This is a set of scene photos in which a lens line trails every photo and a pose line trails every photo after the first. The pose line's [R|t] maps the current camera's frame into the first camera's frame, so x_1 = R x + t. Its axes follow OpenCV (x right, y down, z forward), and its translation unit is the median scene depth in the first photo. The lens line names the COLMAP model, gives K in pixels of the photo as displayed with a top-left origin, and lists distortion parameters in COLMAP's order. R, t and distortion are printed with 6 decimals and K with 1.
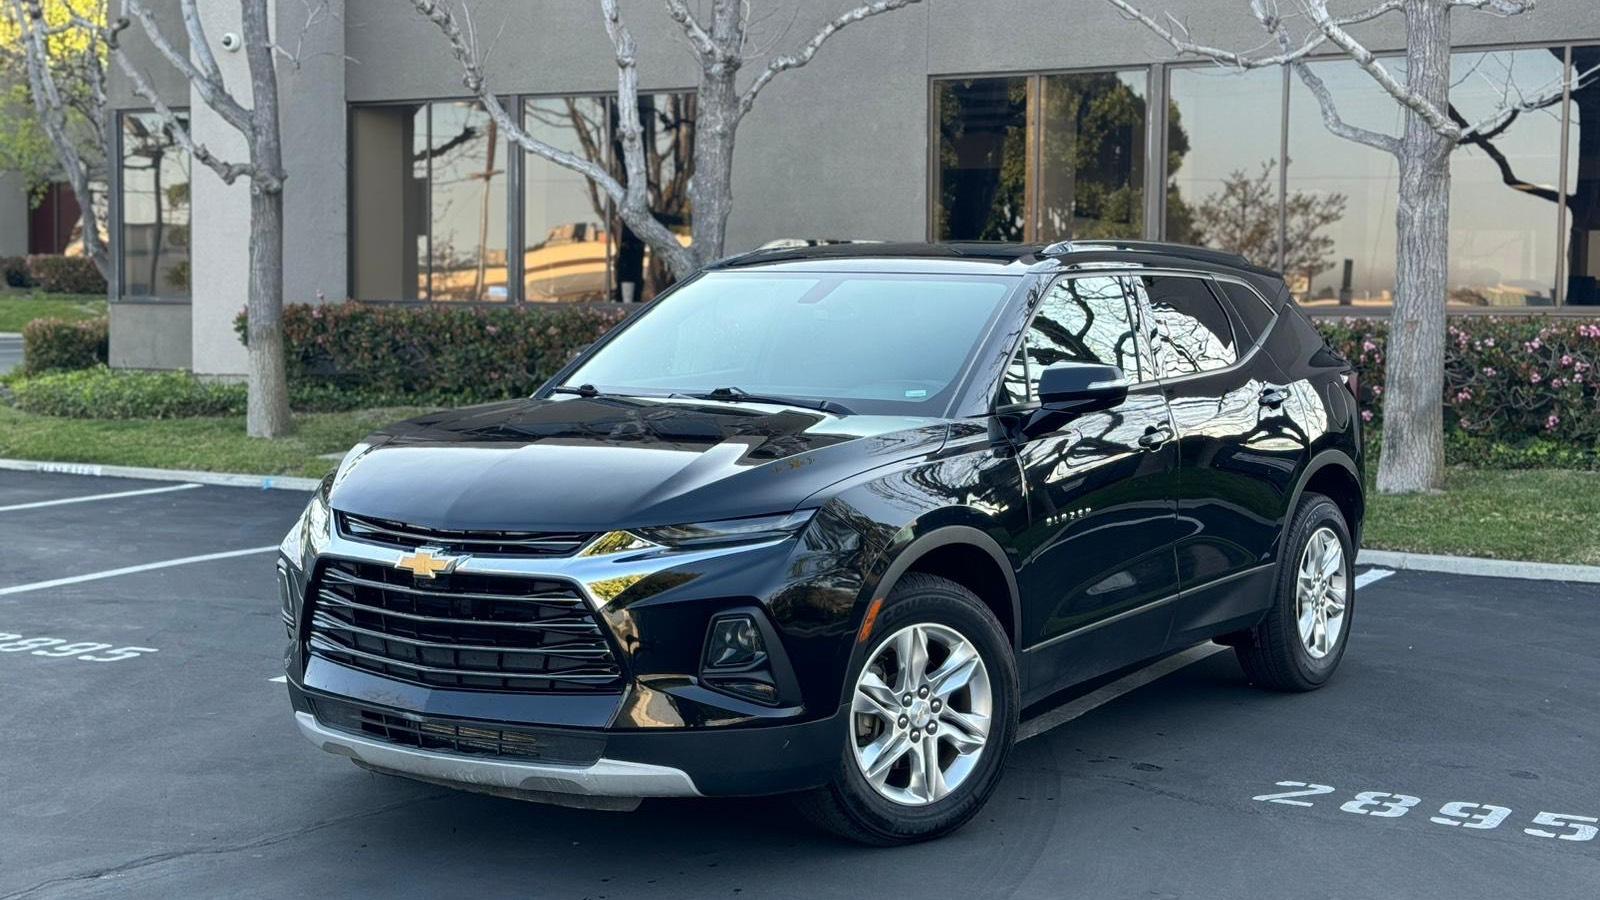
lens RADIAL K [[2226.4, 0, 802.7], [0, 2226.4, 439.7], [0, 0, 1]] dist [0.128417, 0.000000]
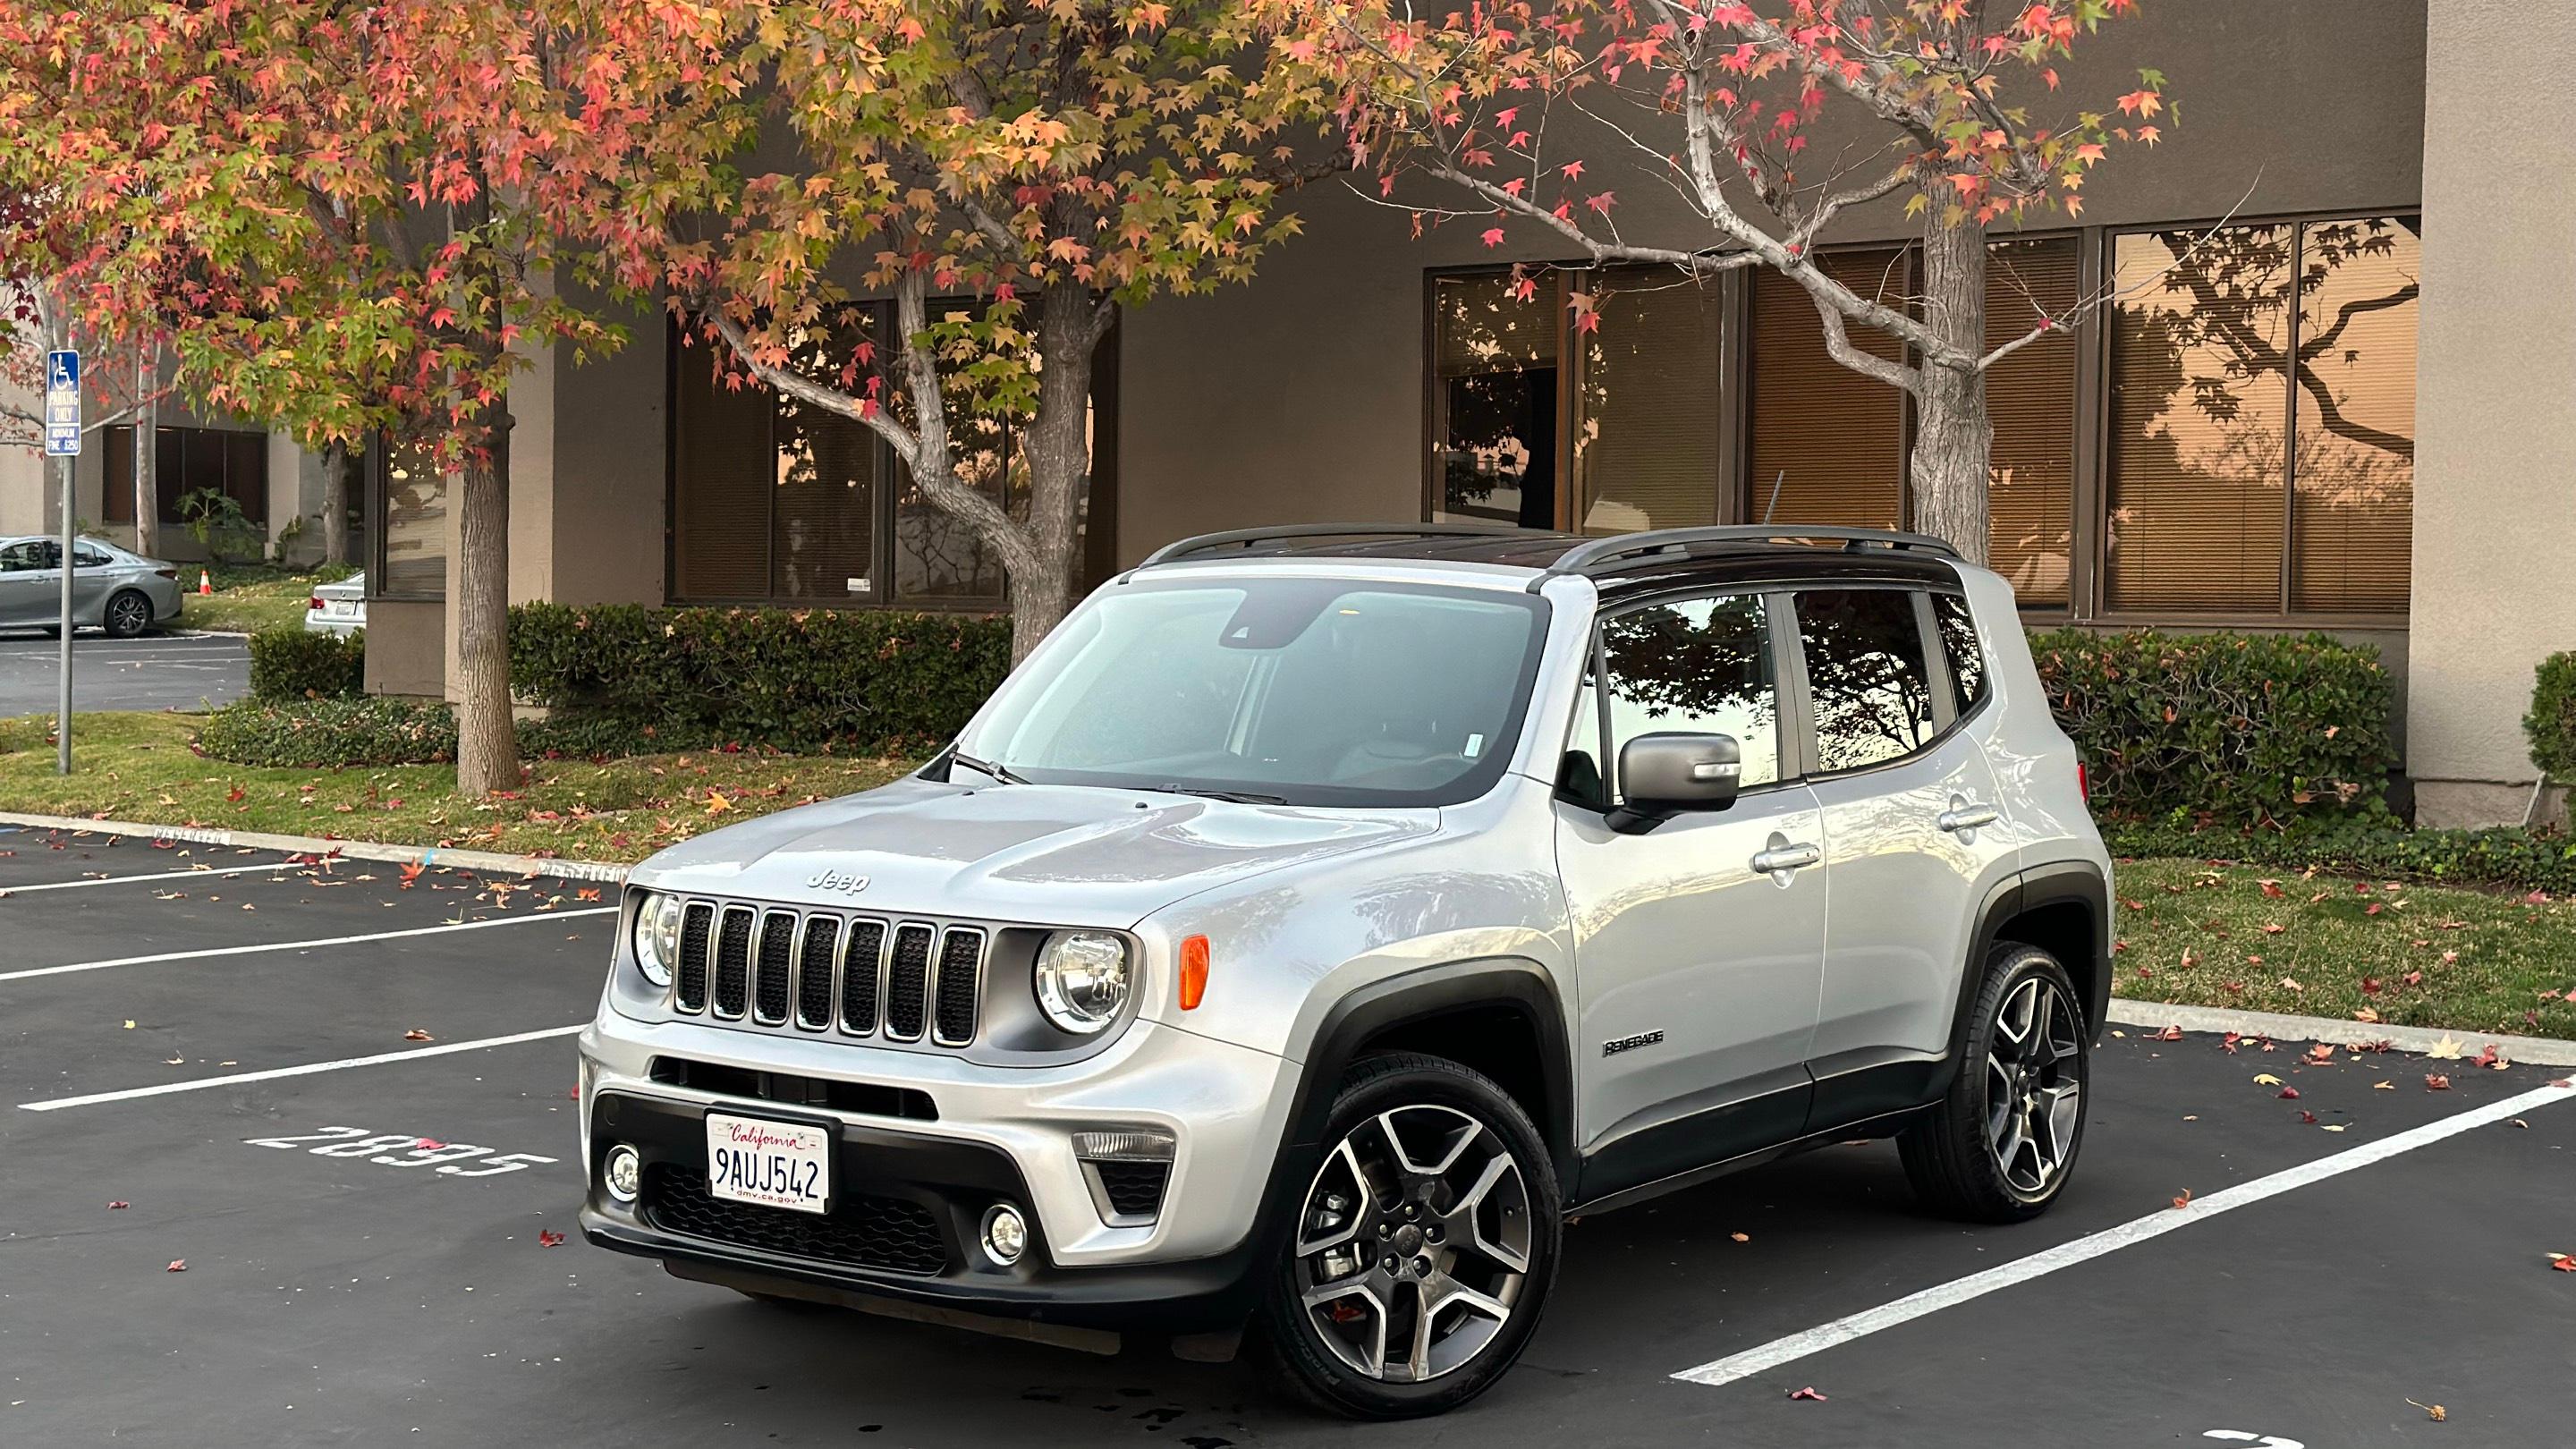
lens RADIAL K [[3584.5, 0, 1306.5], [0, 3584.5, 714.1], [0, 0, 1]] dist [0.128417, 0.000000]
pose [[0.988611, 0.006756, -0.150339, 0.198368], [-0.010905, 0.999582, -0.026789, 0.001374], [0.150095, 0.028123, 0.988272, -0.084956]]
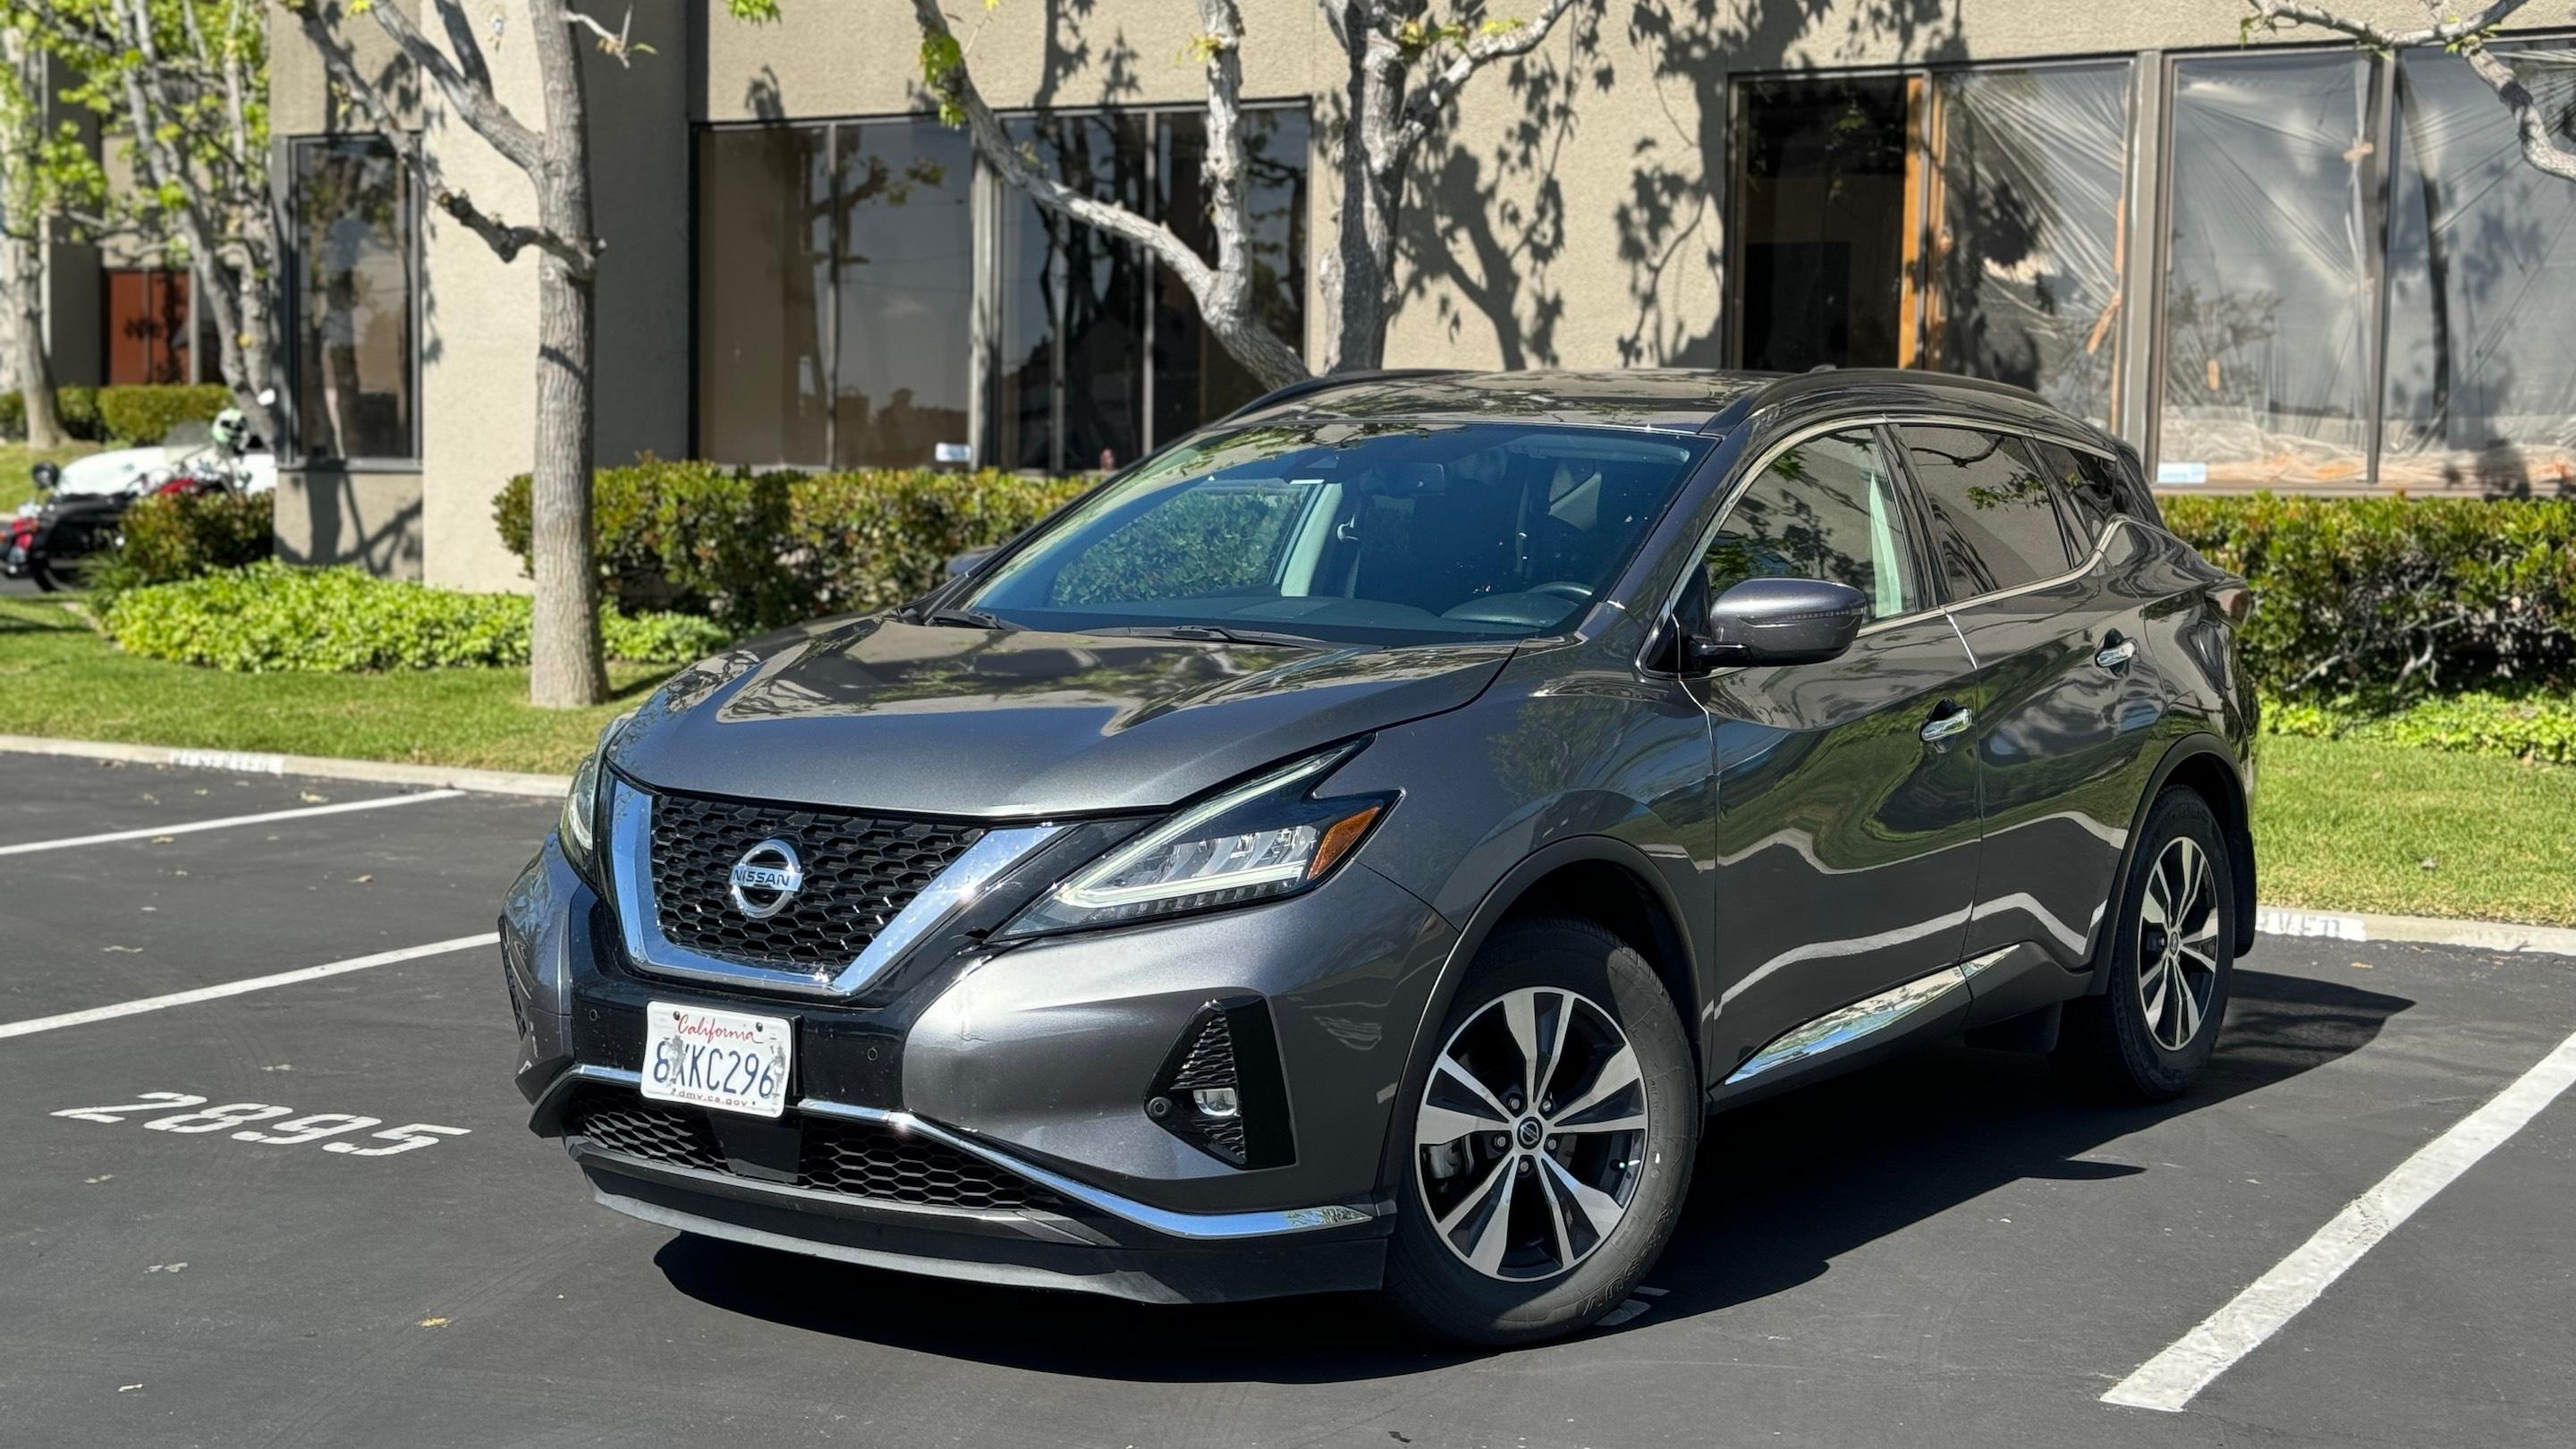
lens RADIAL K [[3584.5, 0, 1293.4], [0, 3584.5, 716.9], [0, 0, 1]] dist [0.128417, 0.000000]
pose [[0.999961, 0.004755, -0.007484, -0.049393], [-0.004703, 0.999964, 0.007005, -0.006020], [0.007517, -0.006969, 0.999947, 0.087879]]
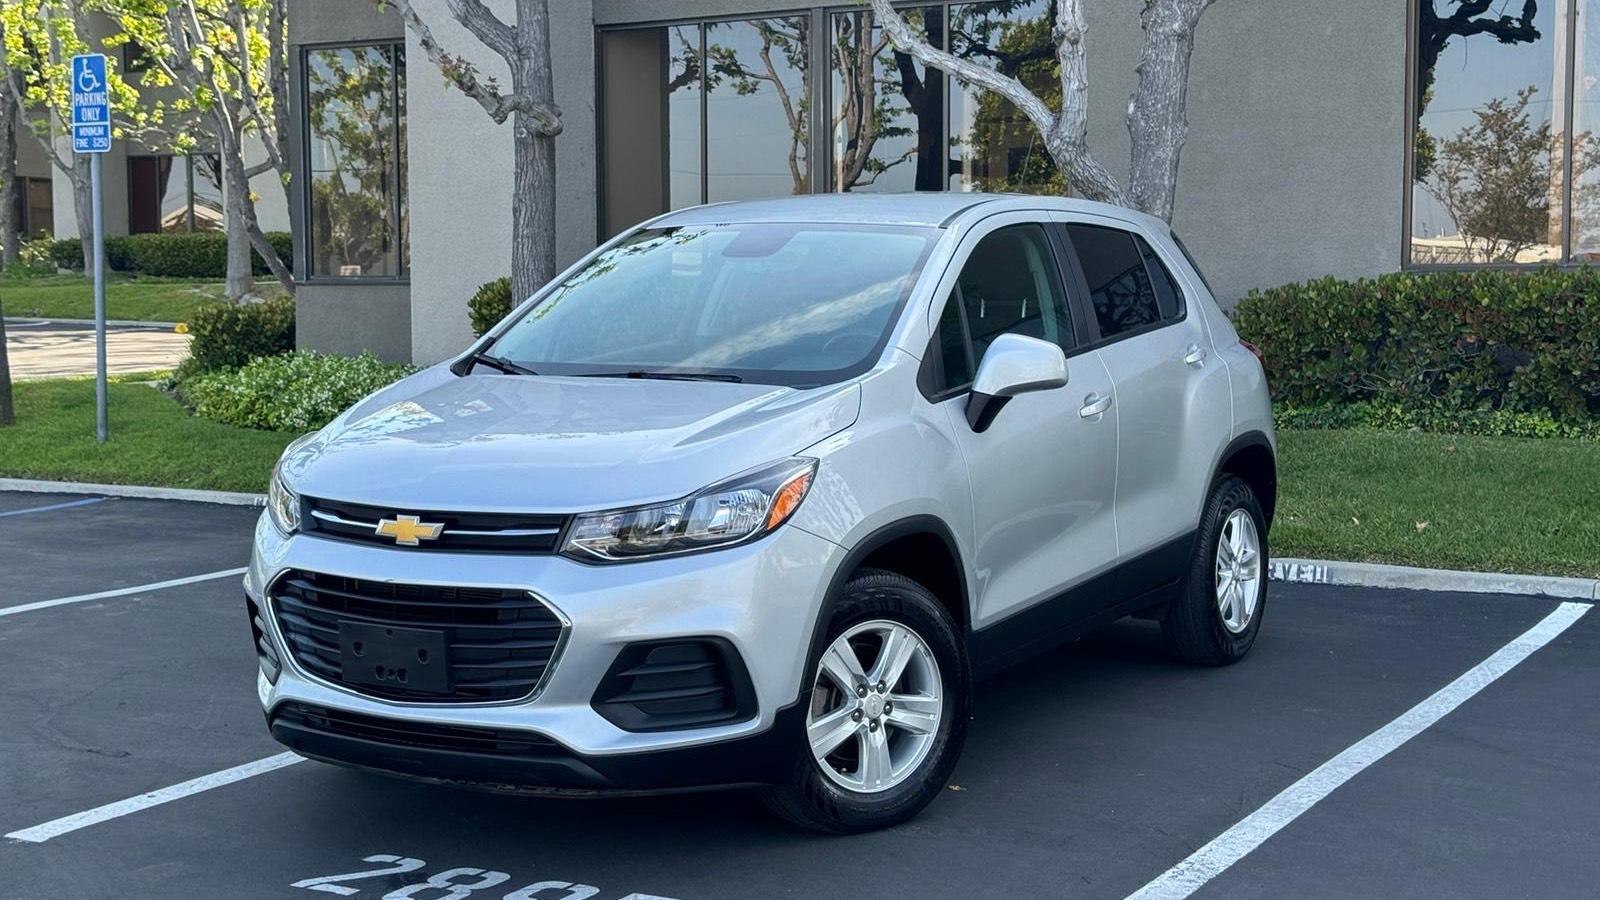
lens RADIAL K [[2226.4, 0, 810.0], [0, 2226.4, 457.7], [0, 0, 1]] dist [0.128417, 0.000000]
pose [[0.999592, -0.014886, -0.024394, -0.135899], [0.015373, 0.999683, 0.019936, -0.015104], [0.024090, -0.020303, 0.999504, 0.254766]]
